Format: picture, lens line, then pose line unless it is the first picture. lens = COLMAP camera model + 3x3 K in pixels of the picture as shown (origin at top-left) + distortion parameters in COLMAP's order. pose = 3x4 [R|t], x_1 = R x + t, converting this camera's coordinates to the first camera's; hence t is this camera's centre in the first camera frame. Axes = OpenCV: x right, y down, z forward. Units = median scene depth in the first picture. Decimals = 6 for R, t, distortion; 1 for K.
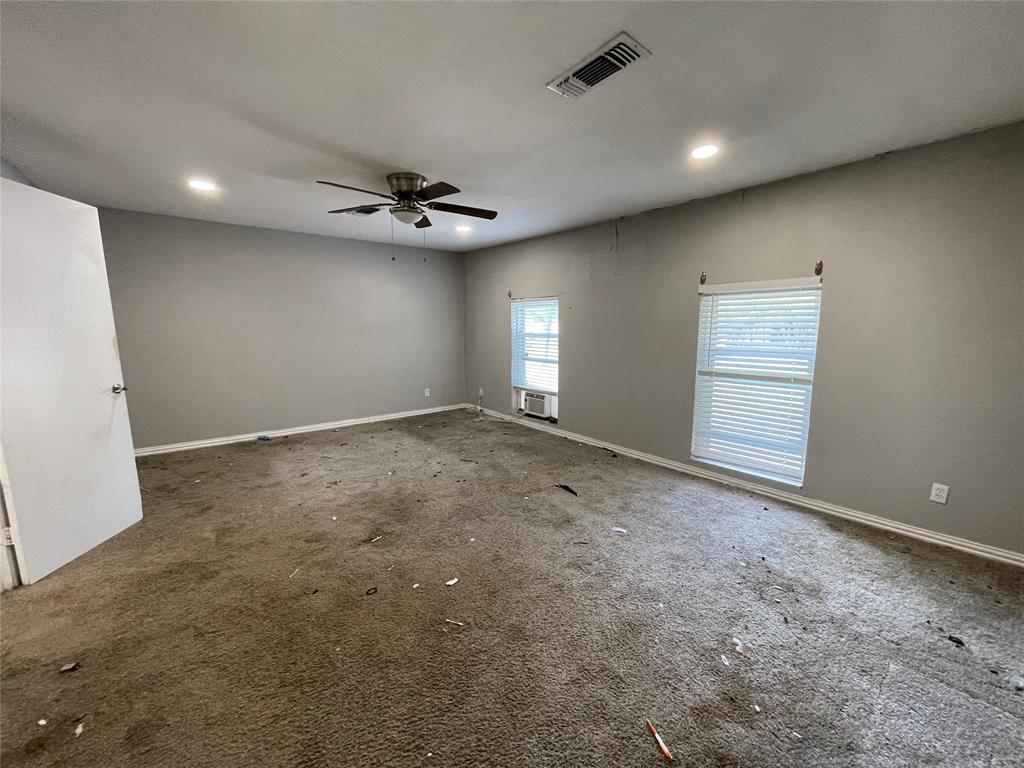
lens RADIAL K [[411.9, 0, 513.7], [0, 411.9, 385.4], [0, 0, 1]] dist [0.001098, 0.000536]
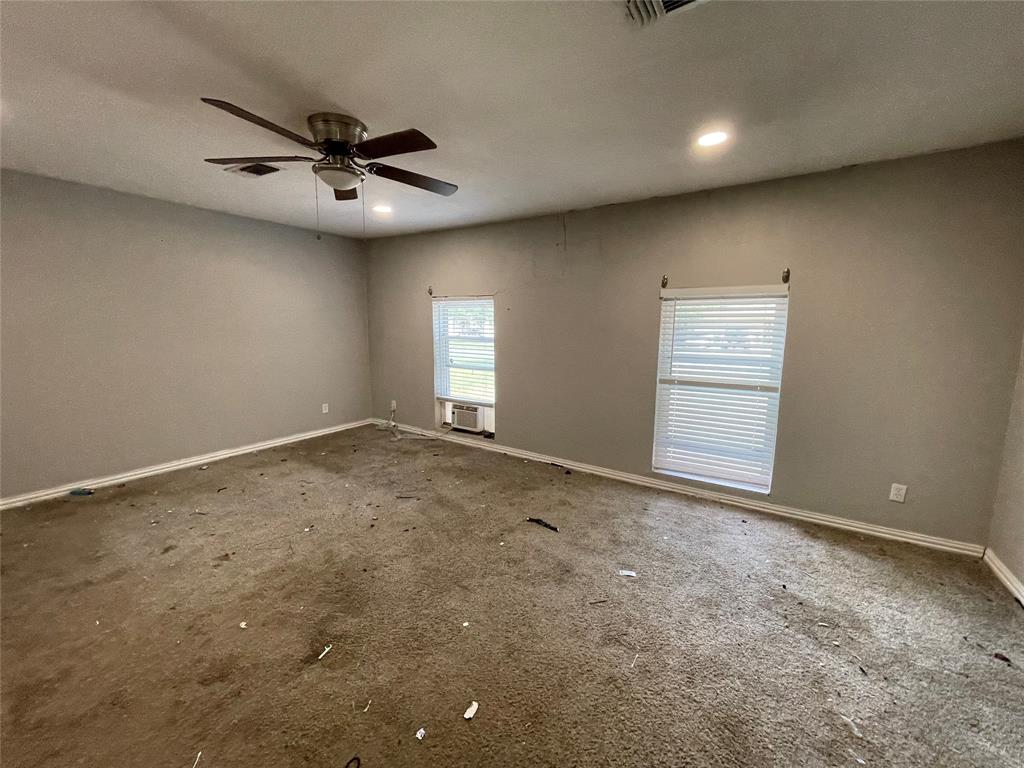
lens RADIAL K [[411.9, 0, 511.4], [0, 411.9, 385.5], [0, 0, 1]] dist [0.001098, 0.000536]
pose [[0.957484, -0.032913, 0.286603, -0.178894], [0.032066, 0.999456, 0.007650, -0.044985], [-0.286699, 0.001865, 0.958019, 0.220025]]
